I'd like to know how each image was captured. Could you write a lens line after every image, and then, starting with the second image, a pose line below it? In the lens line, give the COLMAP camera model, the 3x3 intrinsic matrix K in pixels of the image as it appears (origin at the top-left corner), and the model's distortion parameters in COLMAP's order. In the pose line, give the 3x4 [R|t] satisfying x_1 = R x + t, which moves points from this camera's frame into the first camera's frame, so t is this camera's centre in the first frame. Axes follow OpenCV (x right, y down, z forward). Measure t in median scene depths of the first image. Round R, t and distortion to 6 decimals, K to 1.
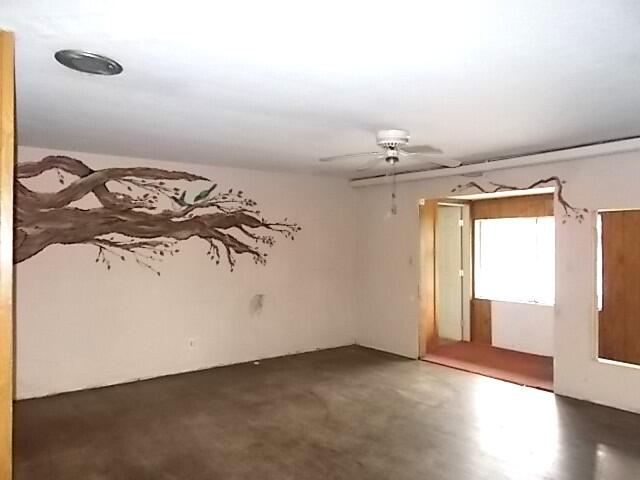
lens RADIAL K [[477.4, 0, 318.9], [0, 477.4, 243.8], [0, 0, 1]] dist [-0.000477, 0.009173]
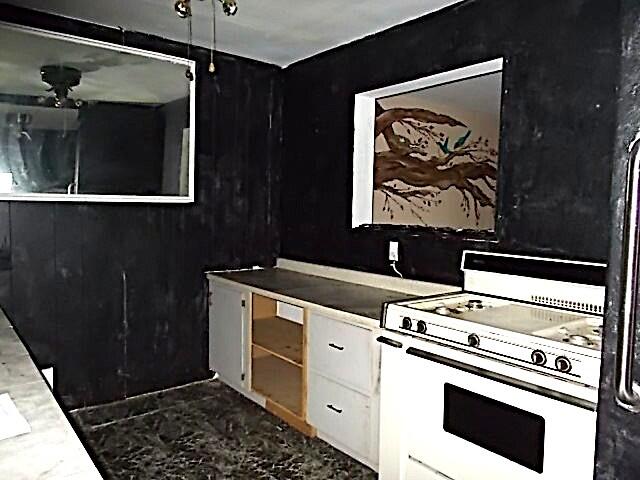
lens RADIAL K [[477.4, 0, 322.1], [0, 477.4, 237.2], [0, 0, 1]] dist [-0.000477, 0.009173]
pose [[0.999242, 0.021986, 0.032121, -0.559661], [-0.024025, 0.997627, 0.064529, 0.030058], [-0.030626, -0.065252, 0.997399, 0.075333]]
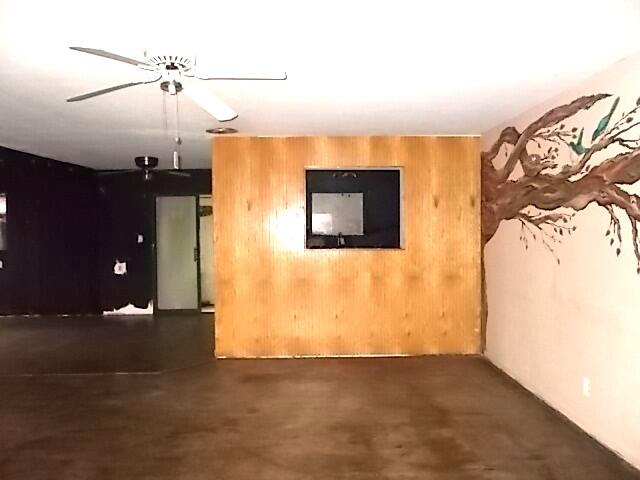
lens RADIAL K [[477.4, 0, 322.6], [0, 477.4, 239.3], [0, 0, 1]] dist [-0.000477, 0.009173]
pose [[-0.564695, 0.031231, -0.824709, 0.409545], [0.016892, 0.999512, 0.026284, 0.007280], [0.825127, 0.000912, -0.564947, 1.090888]]
